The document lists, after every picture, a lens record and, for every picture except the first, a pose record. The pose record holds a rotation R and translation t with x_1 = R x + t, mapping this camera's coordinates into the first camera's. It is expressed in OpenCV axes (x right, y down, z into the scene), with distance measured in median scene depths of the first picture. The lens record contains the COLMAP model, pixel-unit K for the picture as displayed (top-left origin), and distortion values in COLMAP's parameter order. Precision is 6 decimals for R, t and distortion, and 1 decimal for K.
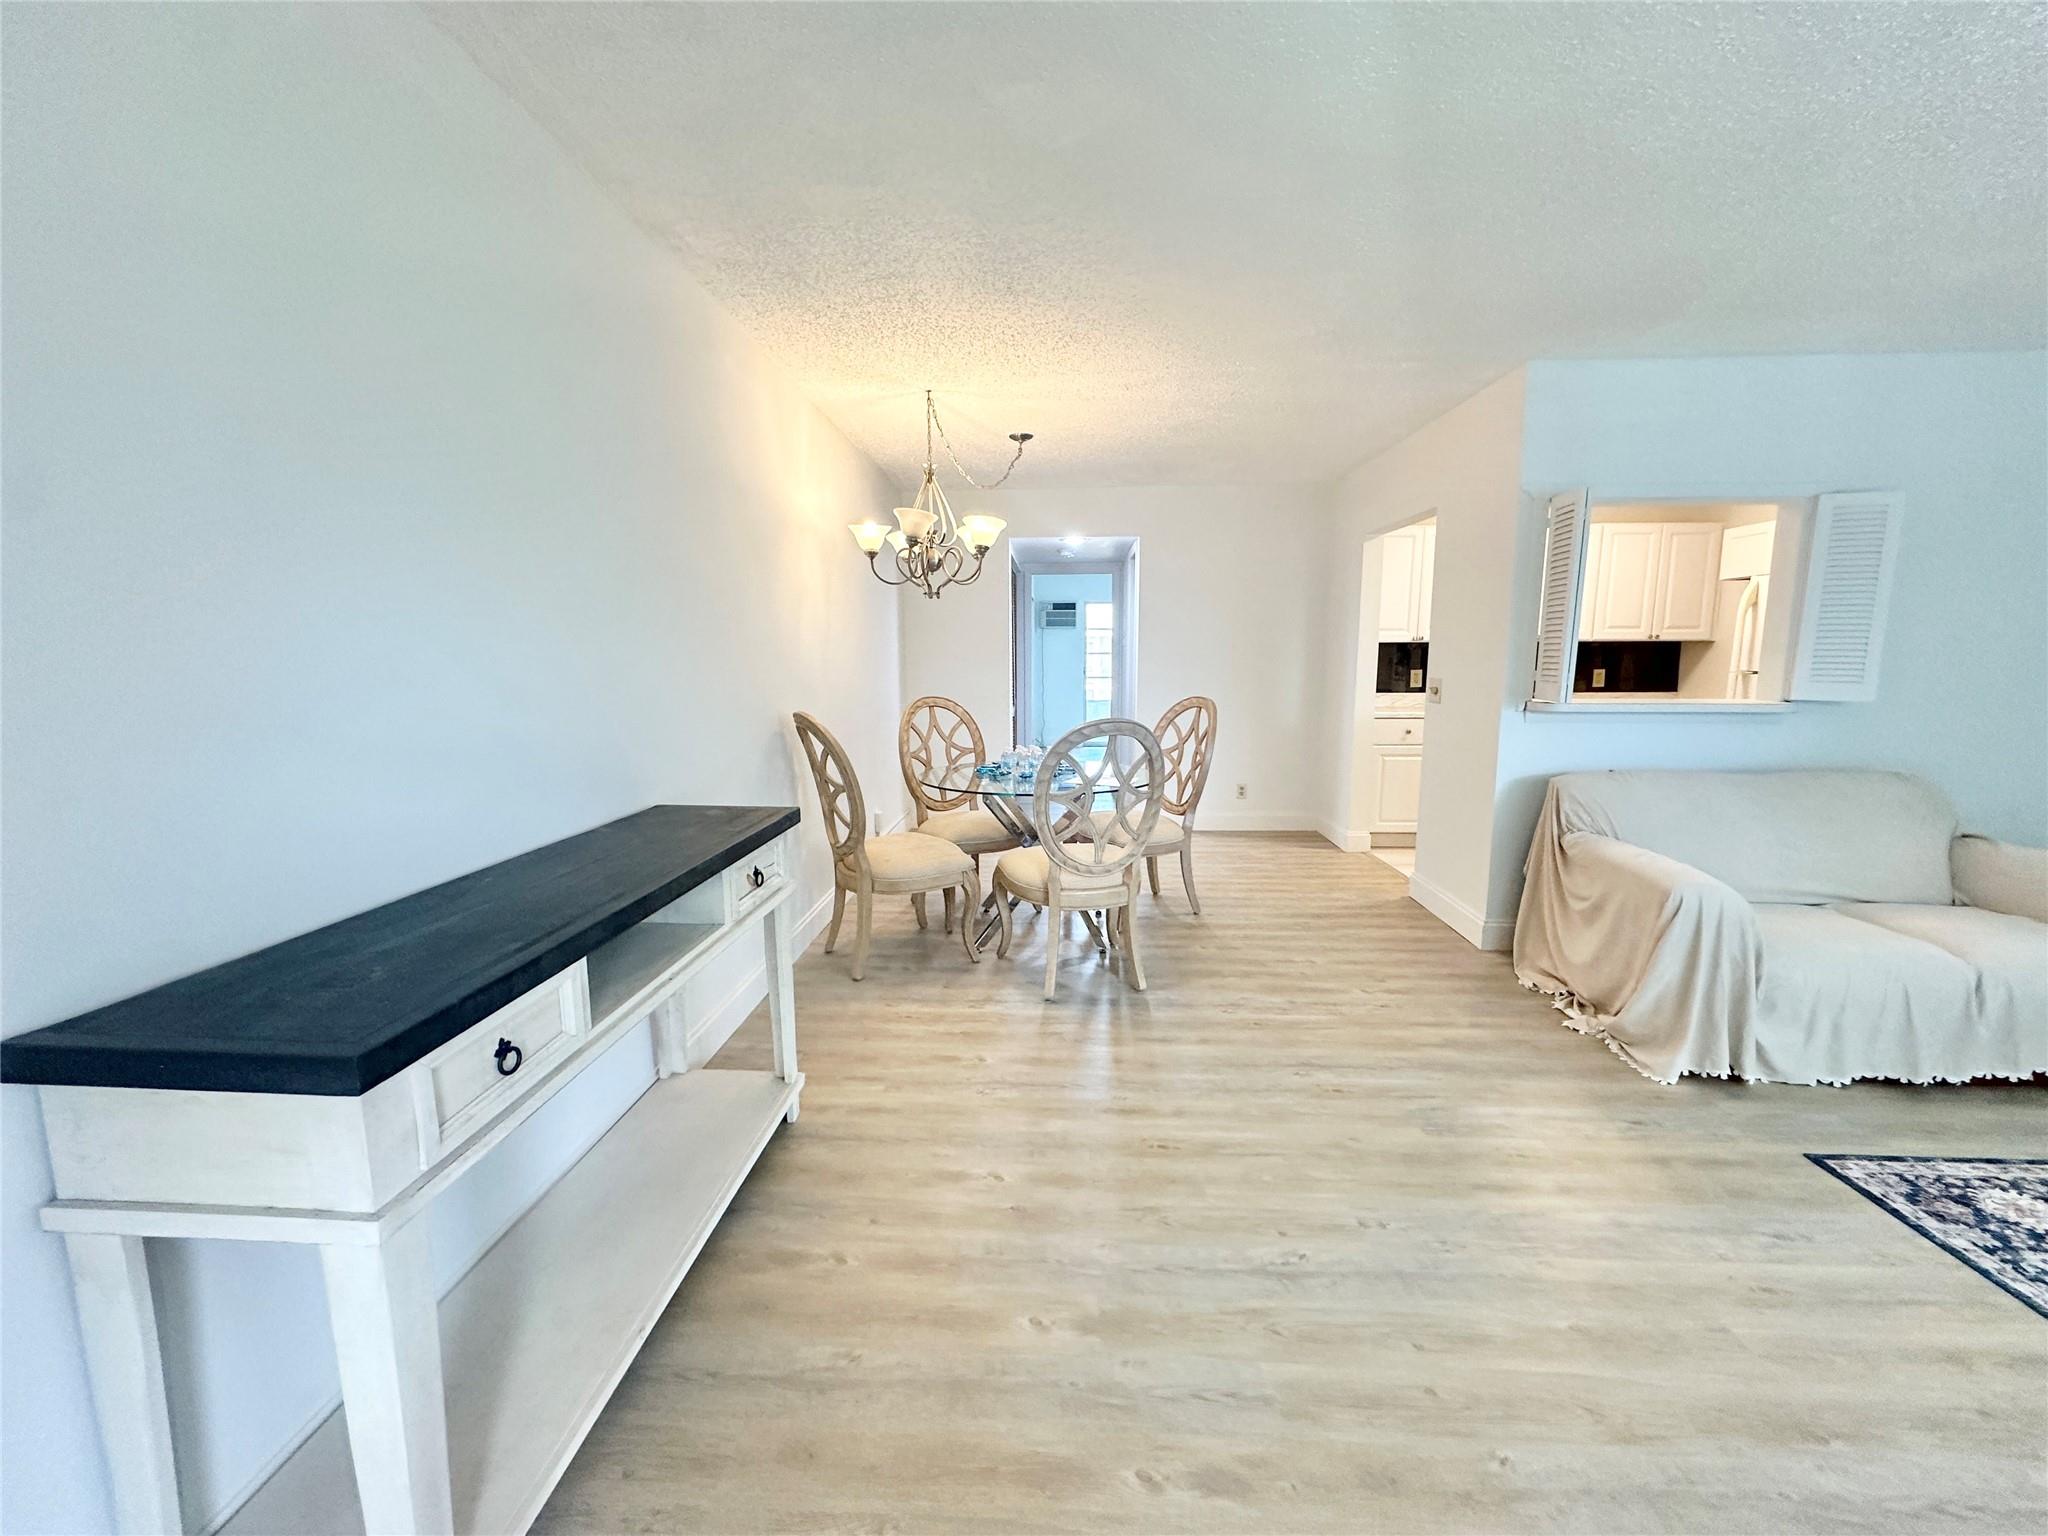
lens RADIAL K [[821.1, 0, 1024.0], [0, 821.1, 768.0], [0, 0, 1]] dist [-0.000270, 0.000250]
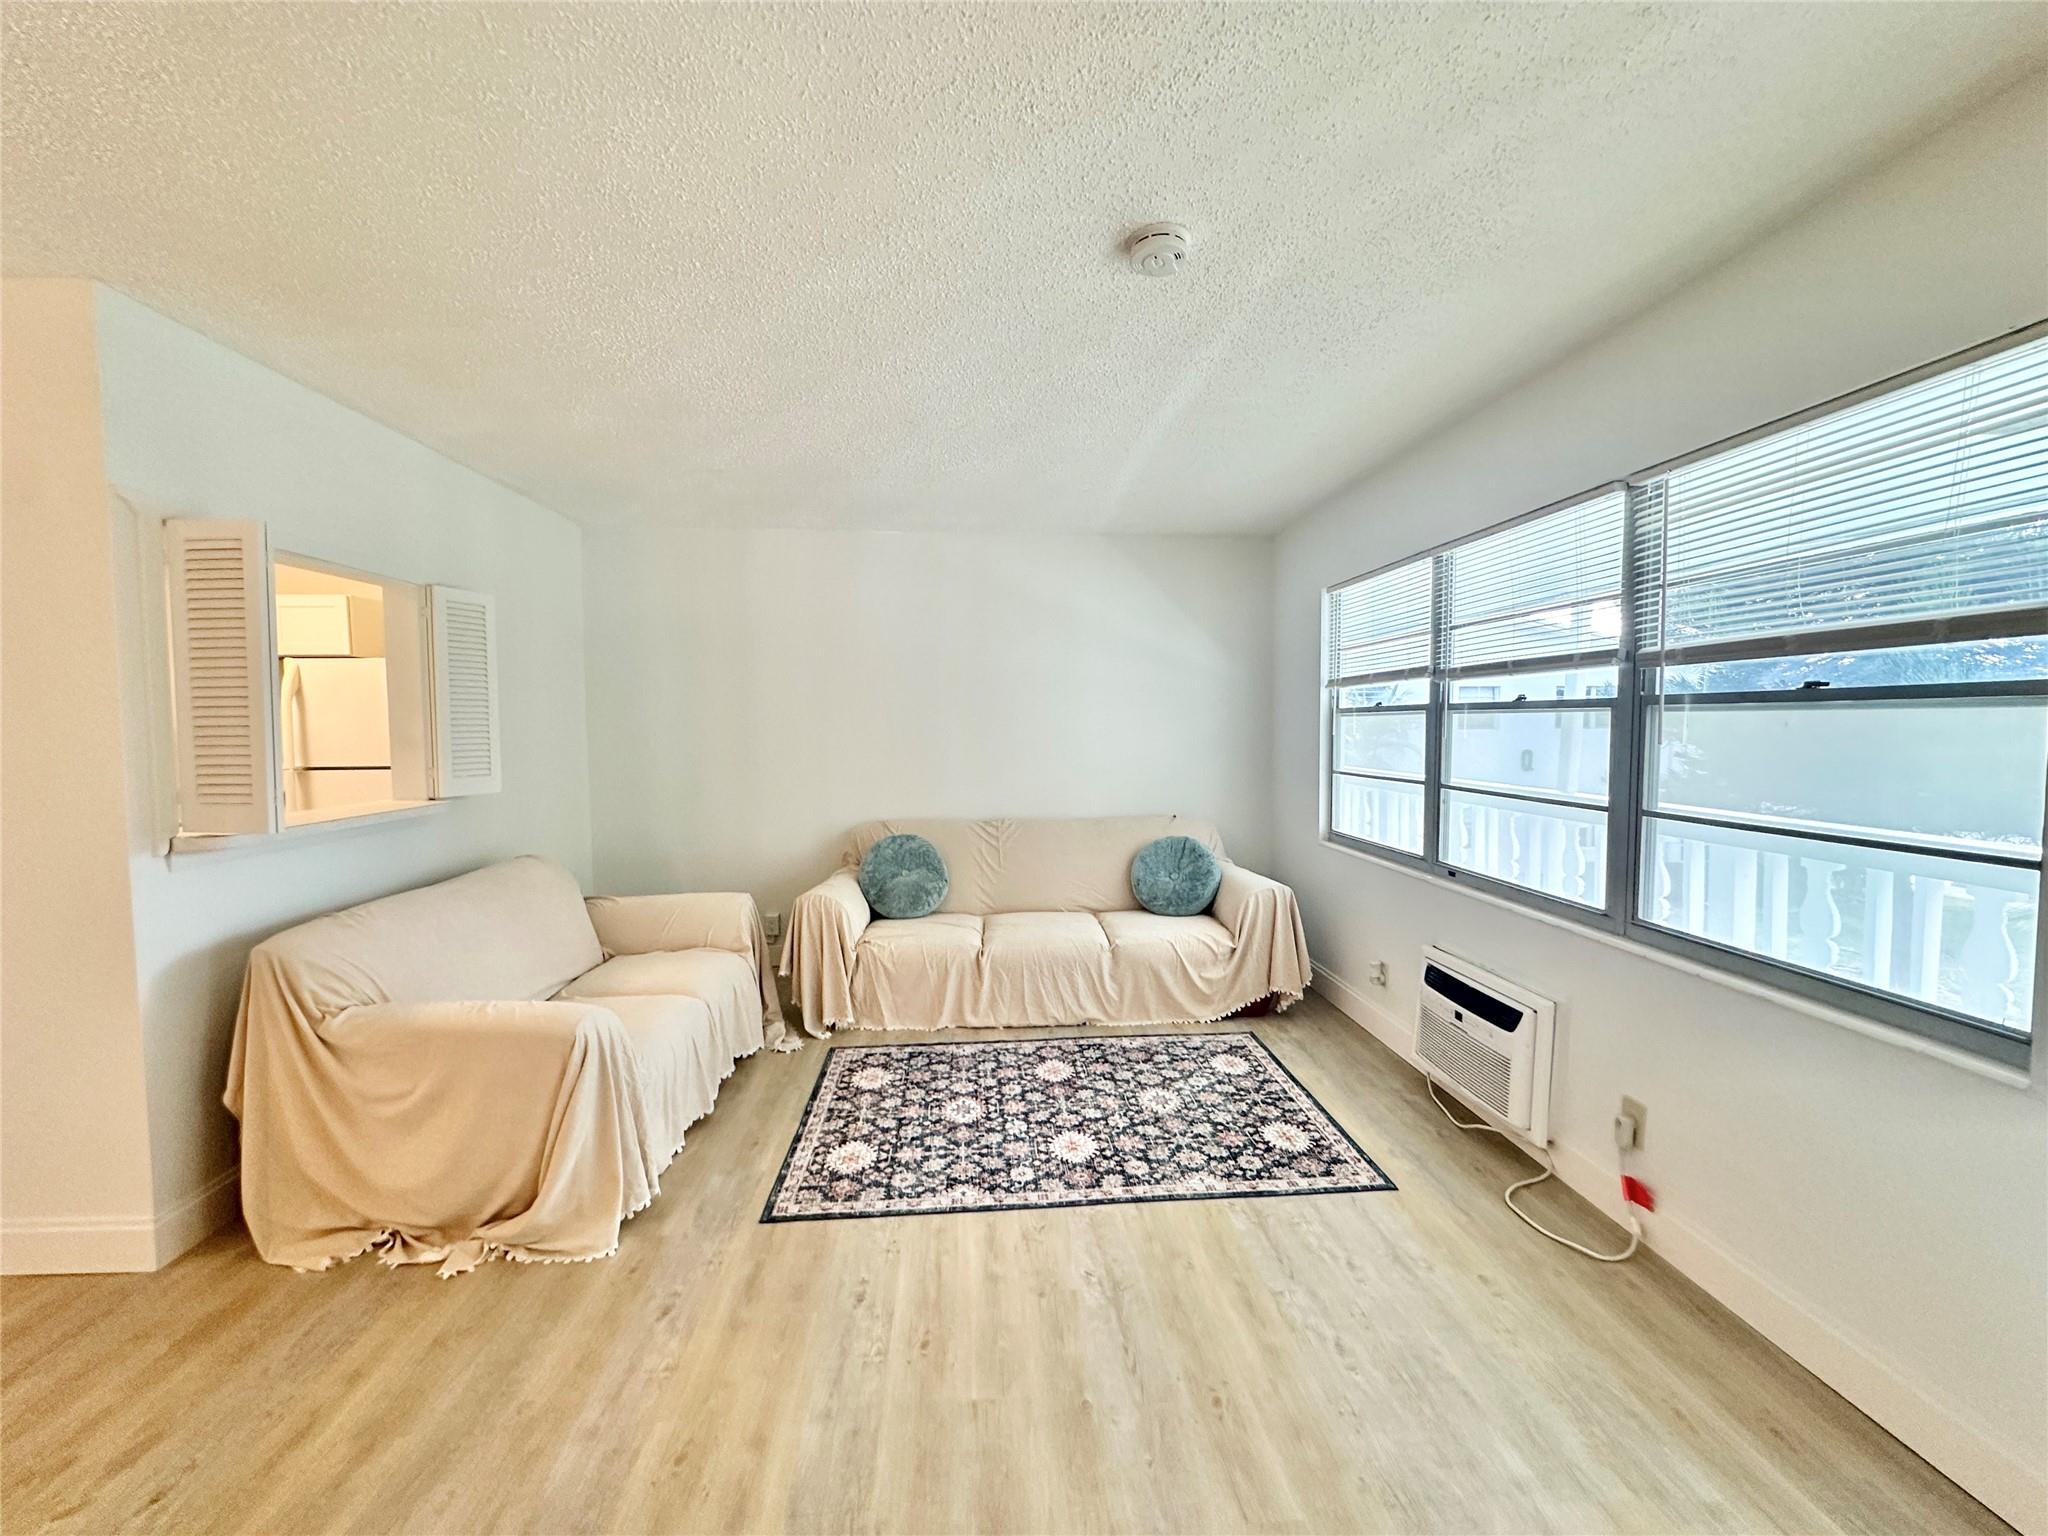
lens RADIAL K [[821.1, 0, 1024.0], [0, 821.1, 768.0], [0, 0, 1]] dist [-0.000270, 0.000250]
pose [[-0.111010, -0.056468, 0.992214, -0.081717], [0.146091, 0.986611, 0.072494, -0.102532], [-0.983023, 0.153001, -0.101274, 0.511142]]
